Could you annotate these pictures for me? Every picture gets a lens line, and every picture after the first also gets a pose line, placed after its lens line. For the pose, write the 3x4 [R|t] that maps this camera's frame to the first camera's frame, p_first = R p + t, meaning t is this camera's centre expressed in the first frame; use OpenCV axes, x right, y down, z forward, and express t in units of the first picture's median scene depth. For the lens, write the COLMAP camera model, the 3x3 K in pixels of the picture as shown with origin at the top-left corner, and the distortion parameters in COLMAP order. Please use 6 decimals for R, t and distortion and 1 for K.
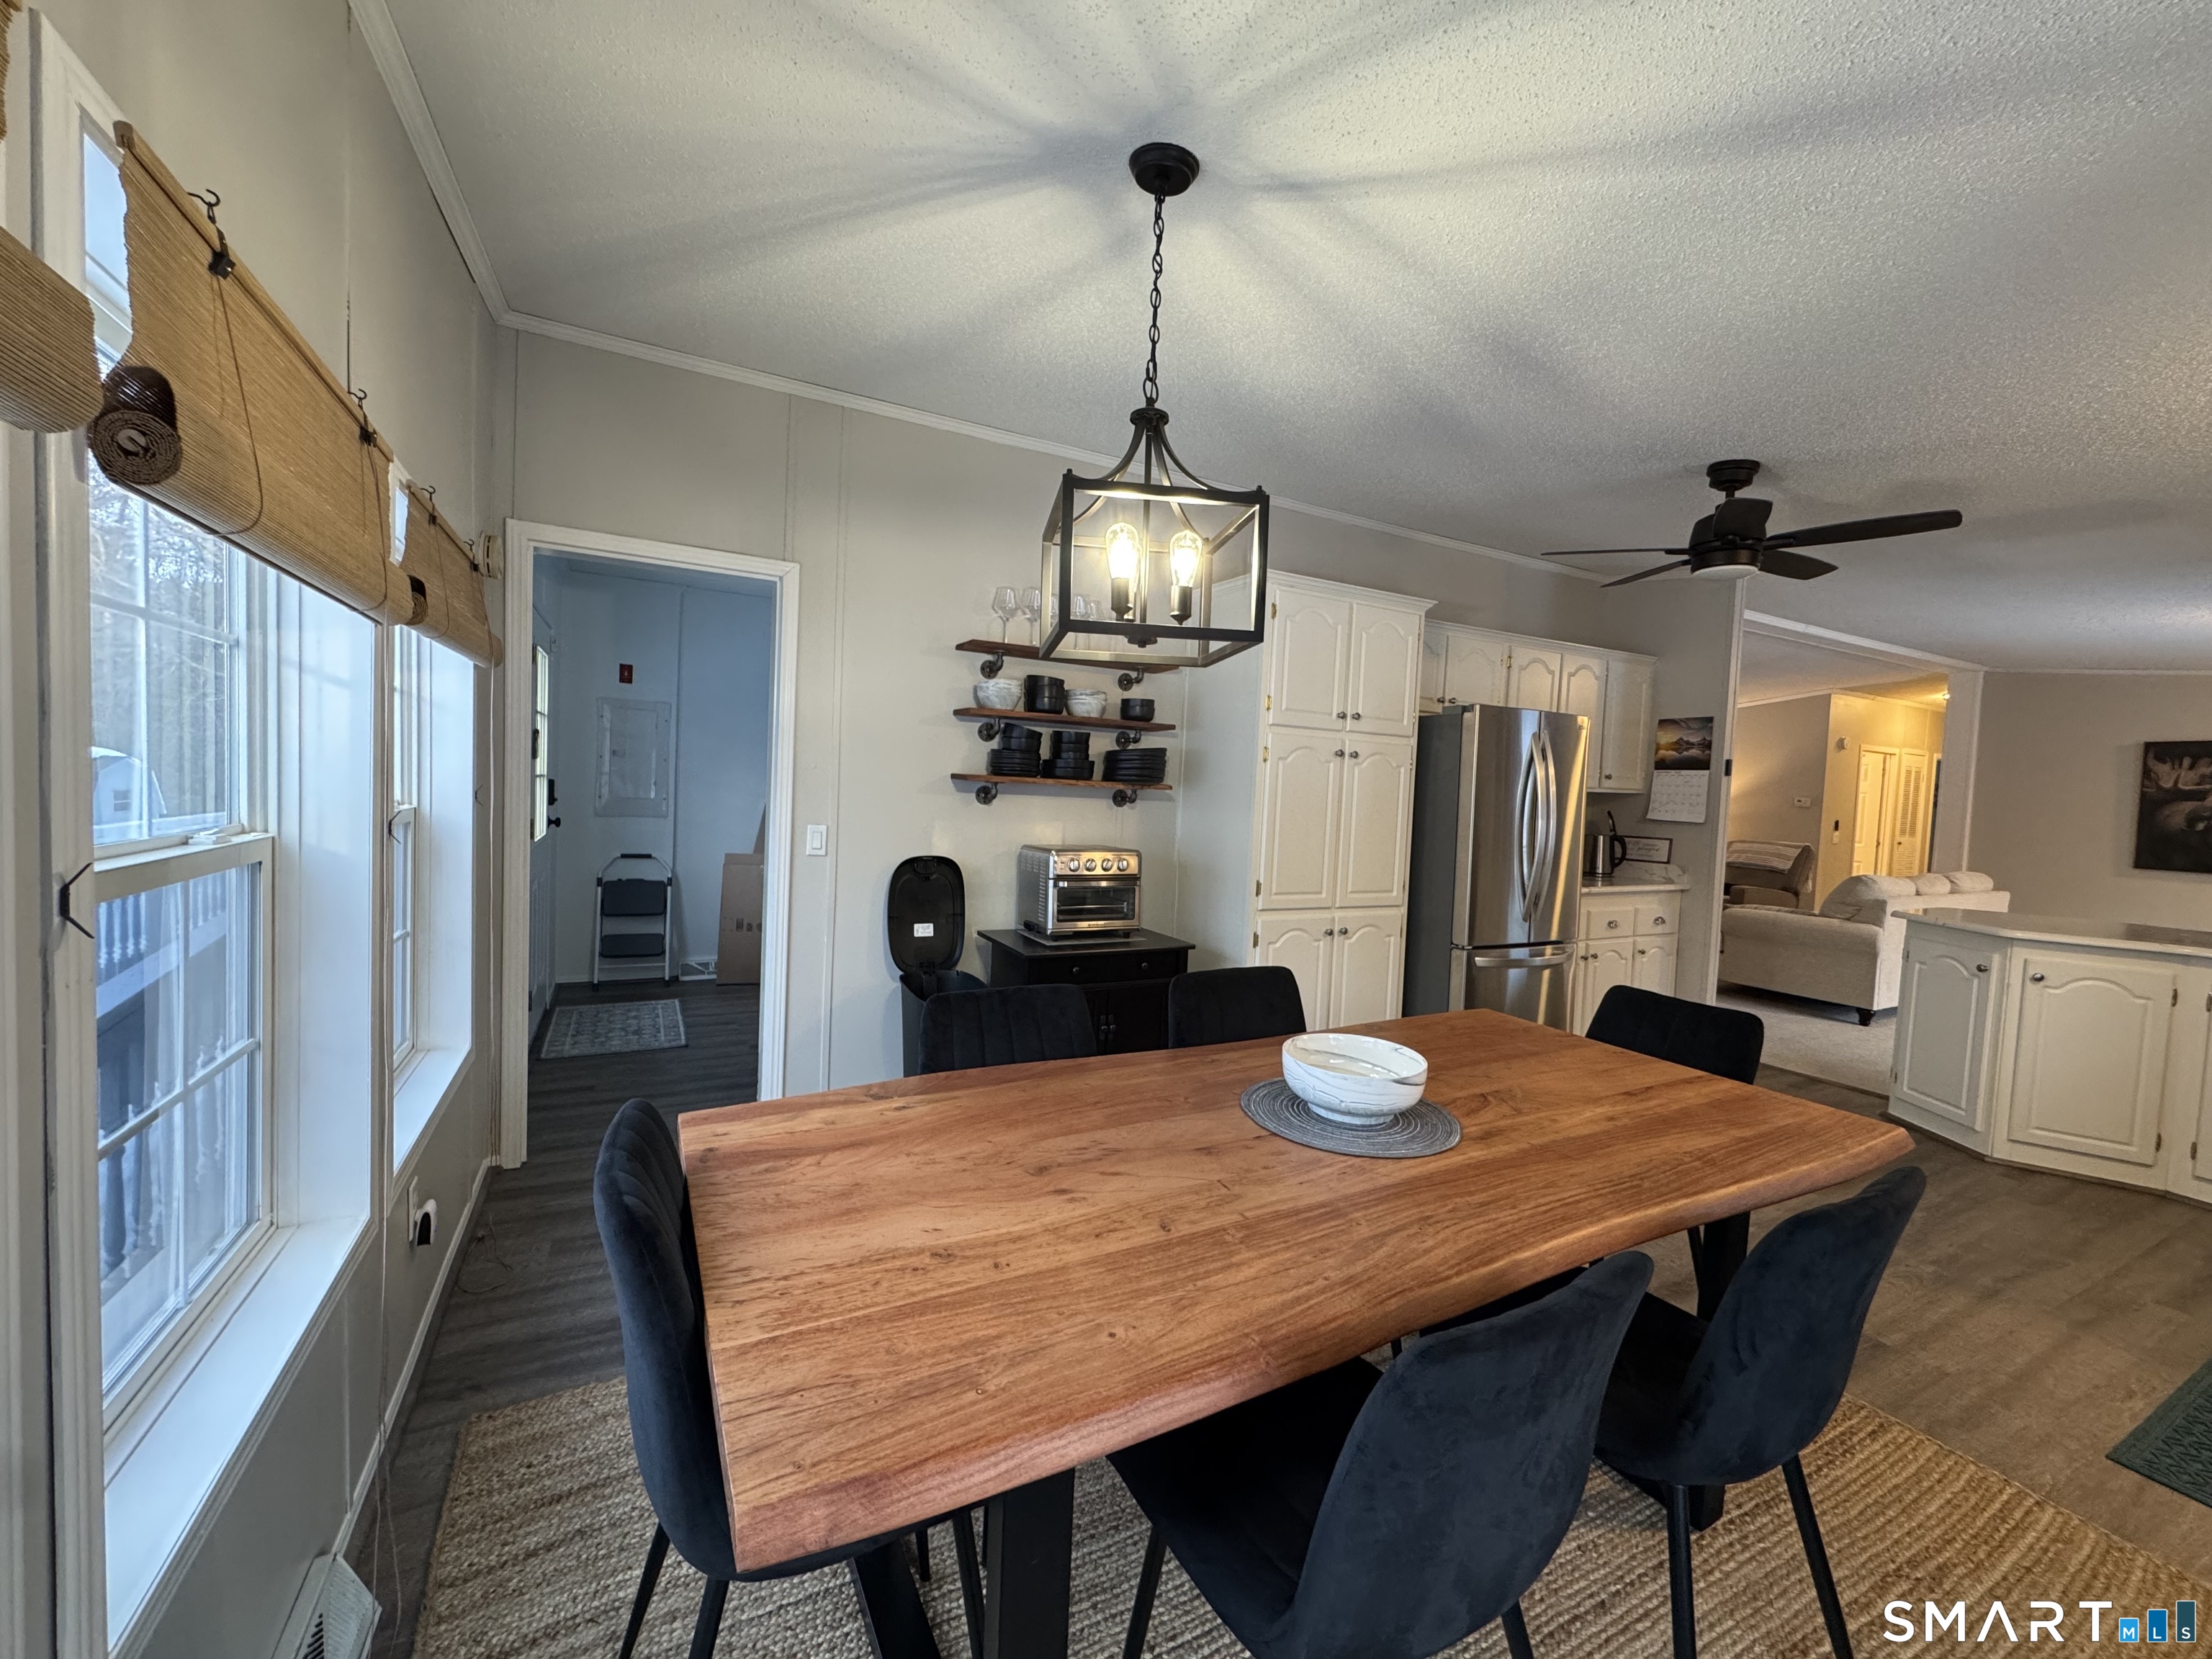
lens RADIAL K [[882.1, 0, 1101.1], [0, 882.1, 825.5], [0, 0, 1]] dist [-0.002859, 0.000727]
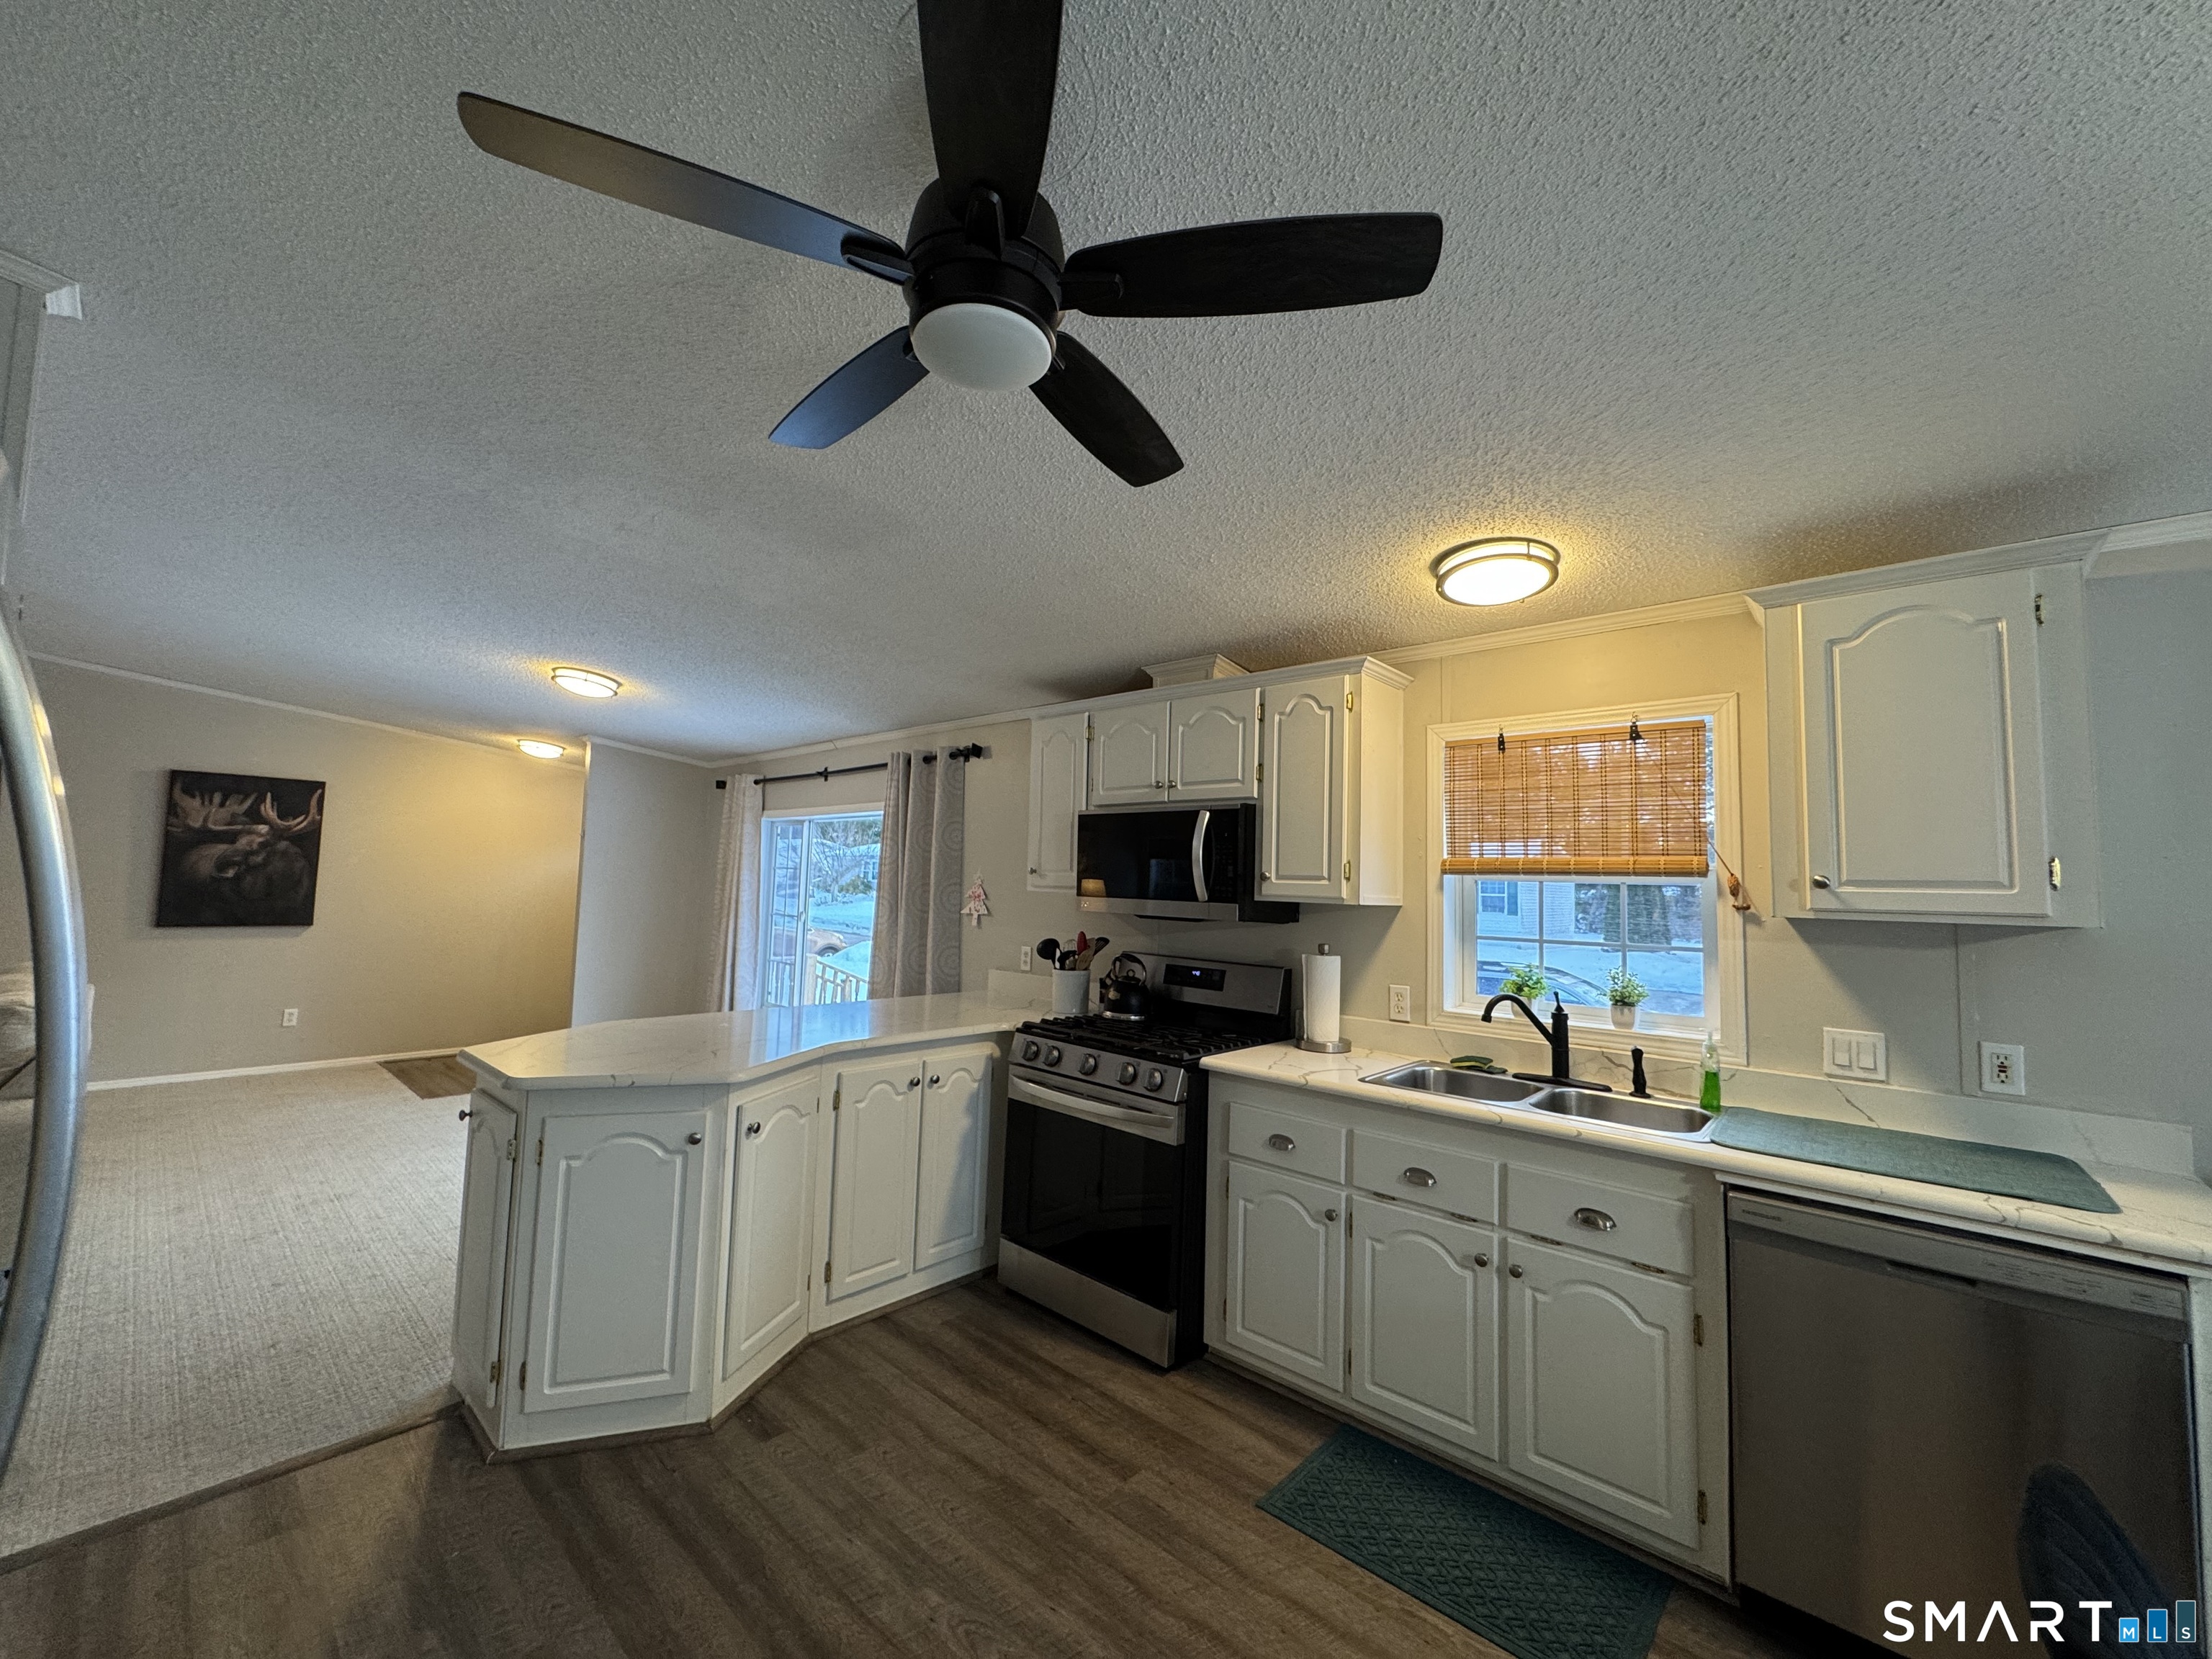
lens RADIAL K [[882.1, 0, 1102.8], [0, 882.1, 825.9], [0, 0, 1]] dist [-0.002859, 0.000727]
pose [[-0.337227, 0.013862, 0.941321, 0.274611], [0.002317, 0.999901, -0.013895, -0.059197], [-0.941420, -0.002505, -0.337226, 0.923800]]
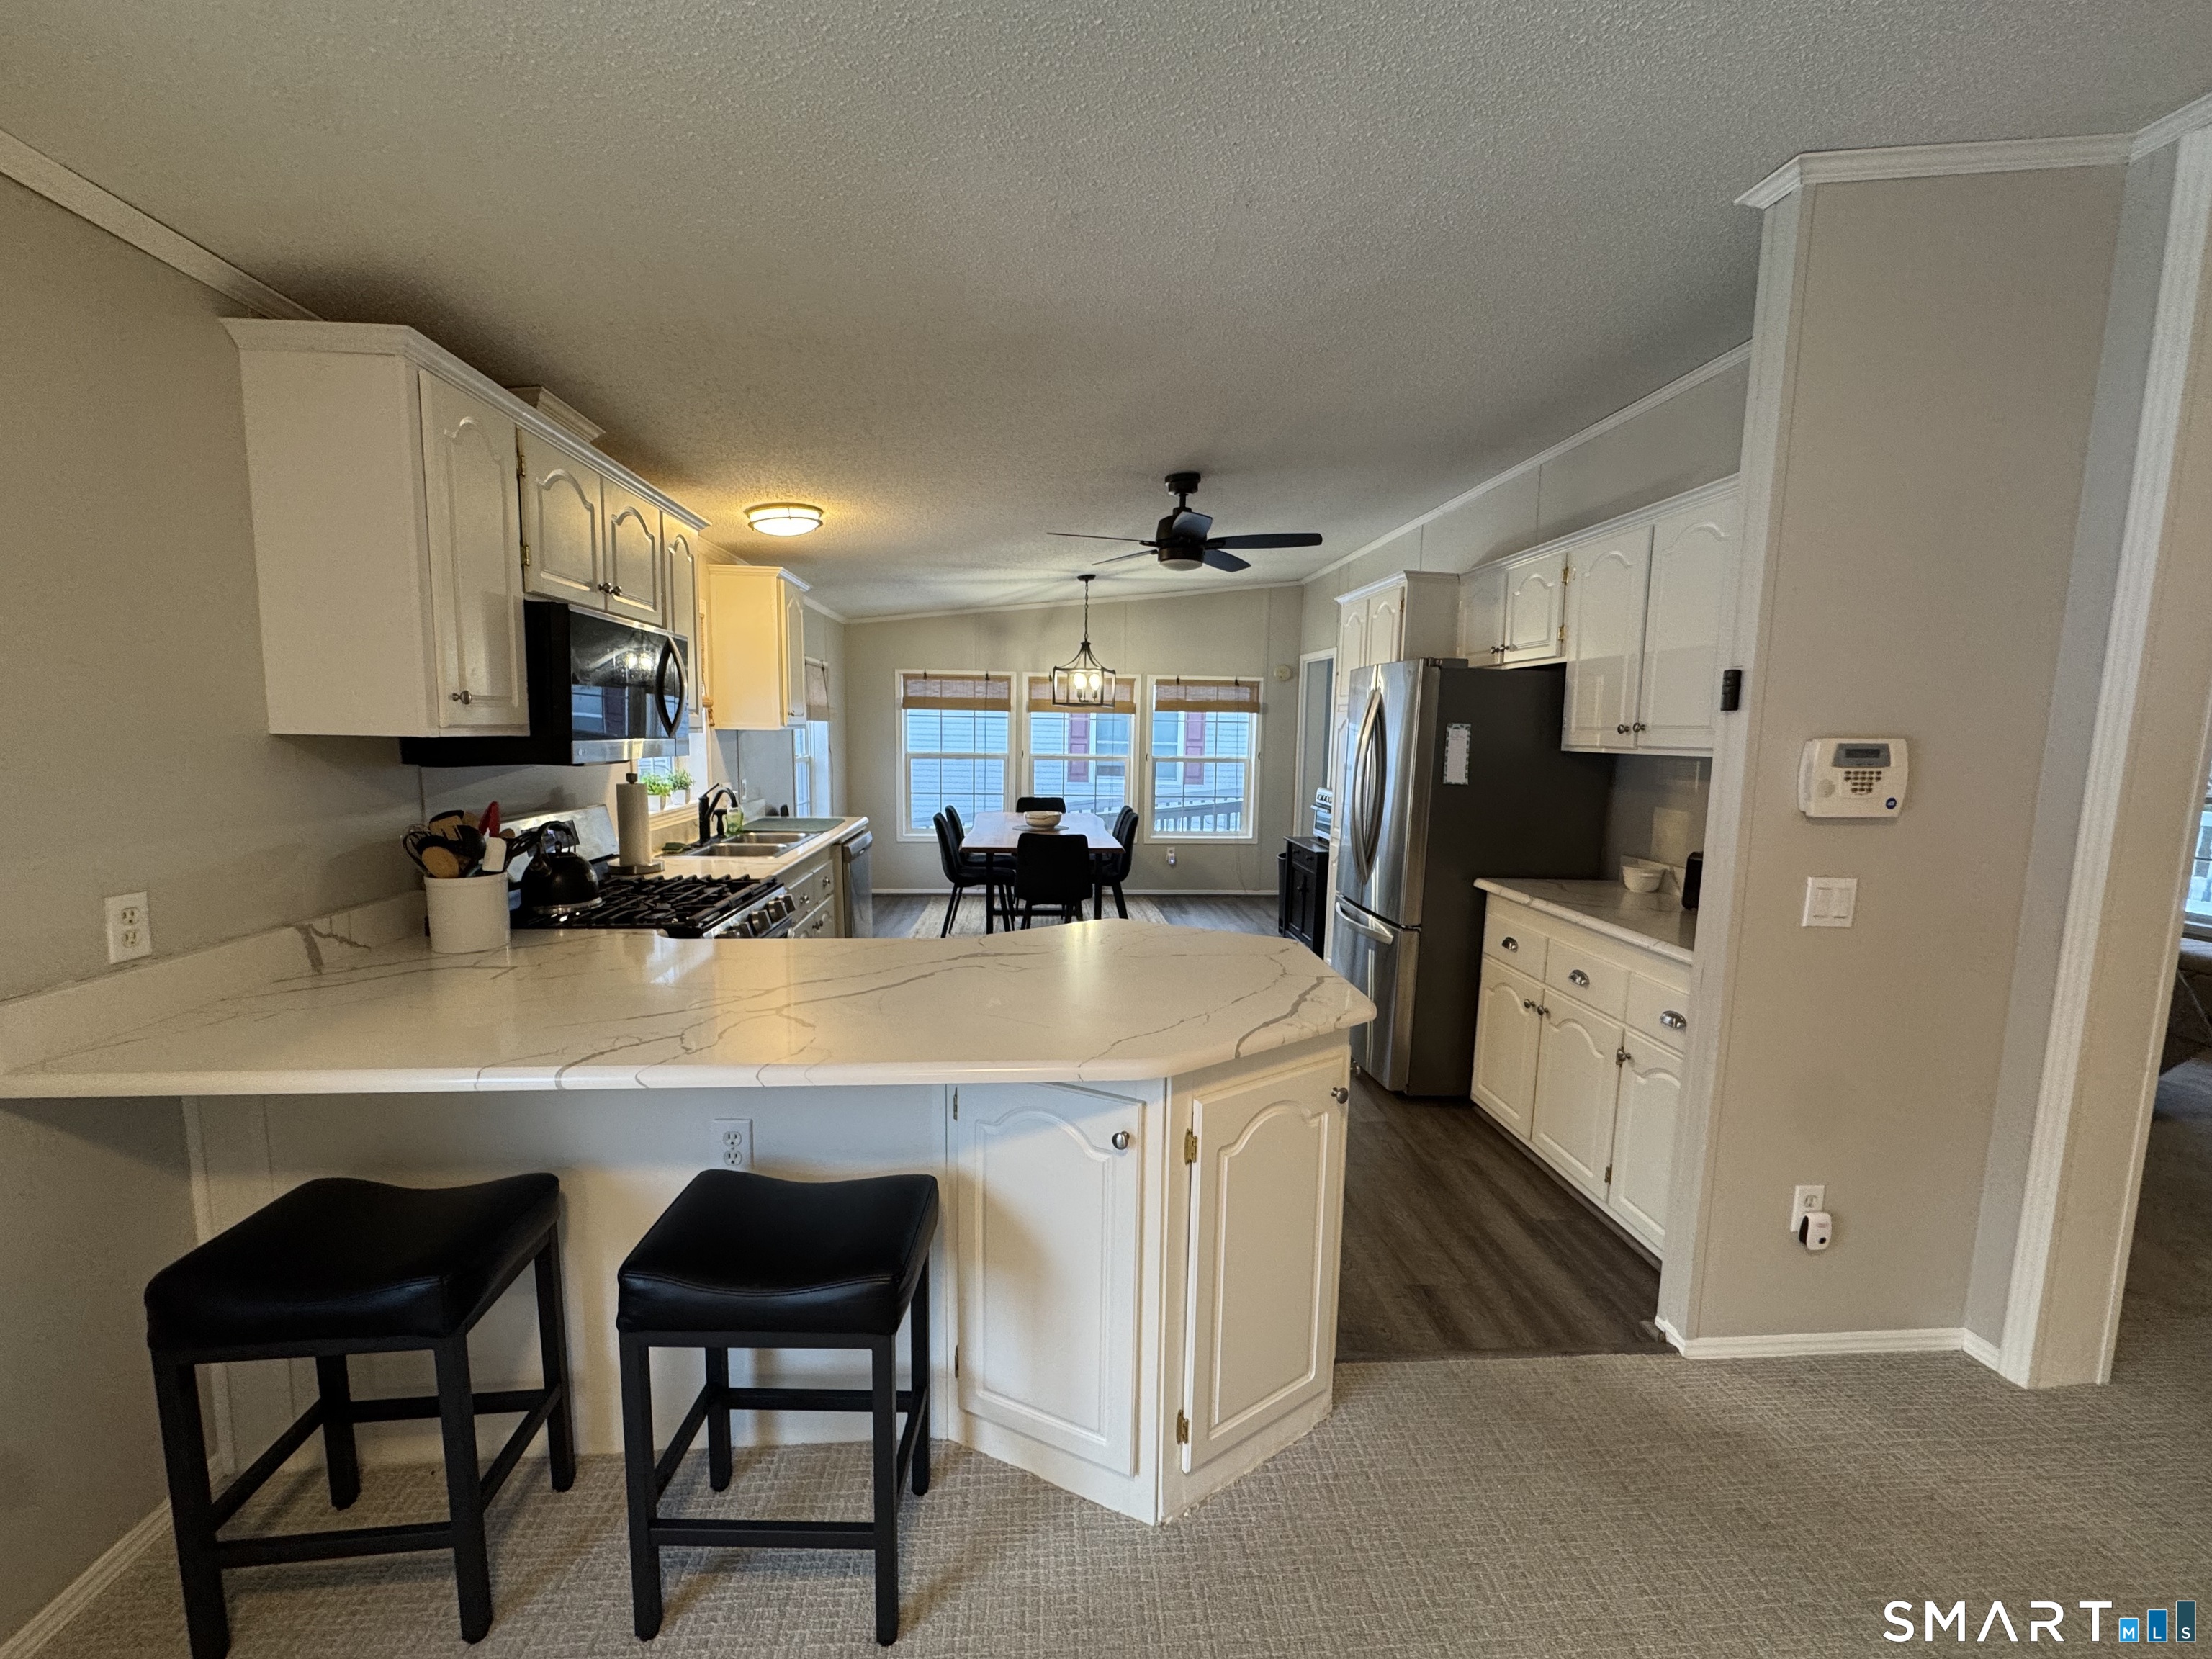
lens RADIAL K [[882.1, 0, 1103.1], [0, 882.1, 830.6], [0, 0, 1]] dist [-0.002859, 0.000727]
pose [[-0.393922, 0.059093, -0.917242, 1.629556], [-0.080430, 0.991887, 0.098443, -0.023963], [0.915618, 0.112553, -0.385974, 1.213090]]
